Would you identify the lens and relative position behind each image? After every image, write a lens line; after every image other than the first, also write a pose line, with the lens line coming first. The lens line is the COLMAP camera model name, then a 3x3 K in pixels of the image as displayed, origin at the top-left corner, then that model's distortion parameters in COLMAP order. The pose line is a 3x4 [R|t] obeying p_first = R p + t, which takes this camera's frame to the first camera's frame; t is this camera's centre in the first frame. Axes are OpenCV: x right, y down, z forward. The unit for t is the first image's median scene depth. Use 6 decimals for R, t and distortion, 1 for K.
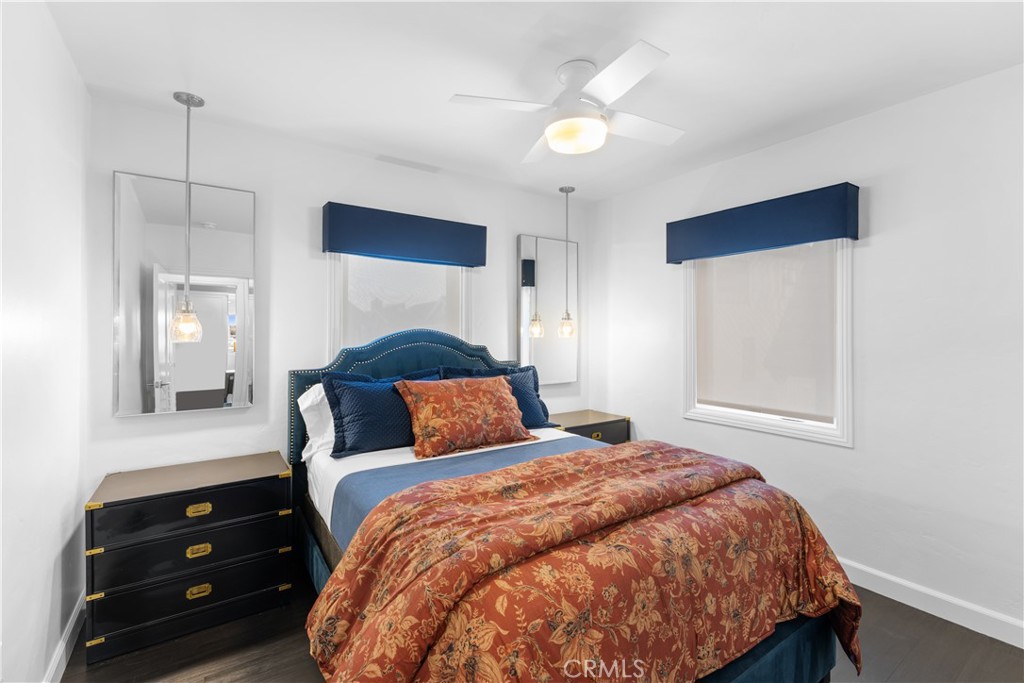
lens RADIAL K [[453.3, 0, 512.0], [0, 453.3, 341.5], [0, 0, 1]] dist [-0.001483, -0.000066]
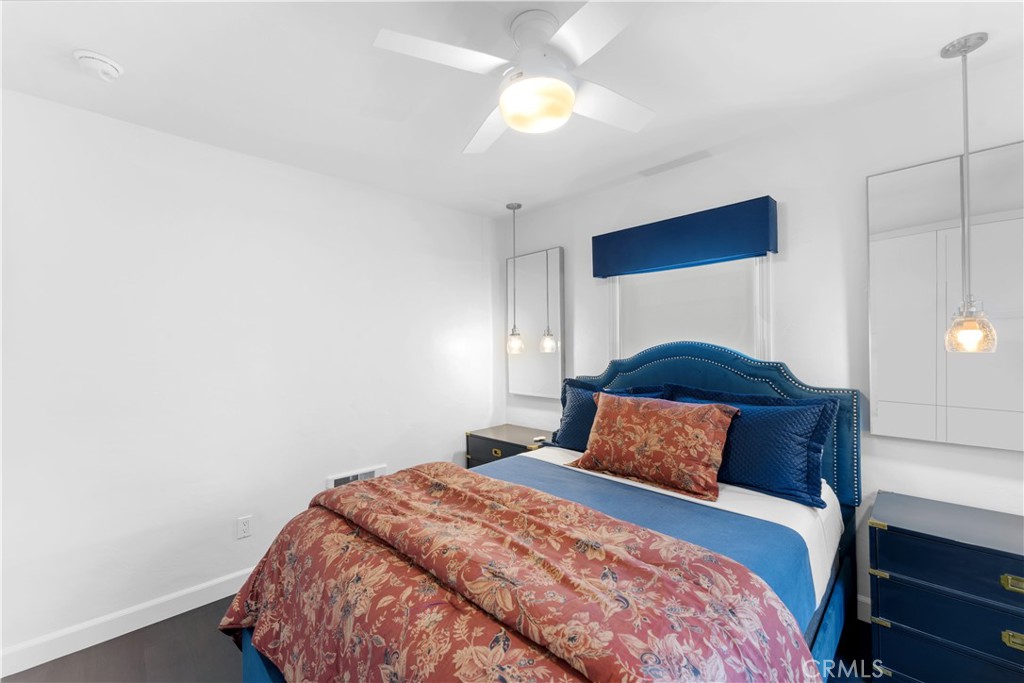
lens RADIAL K [[415.1, 0, 511.1], [0, 415.1, 344.4], [0, 0, 1]] dist [-0.000506, -0.000273]
pose [[0.165767, -0.006655, -0.986142, 0.913096], [-0.005529, 0.999955, -0.007678, -0.021088], [0.986149, 0.006725, 0.165723, 0.867682]]
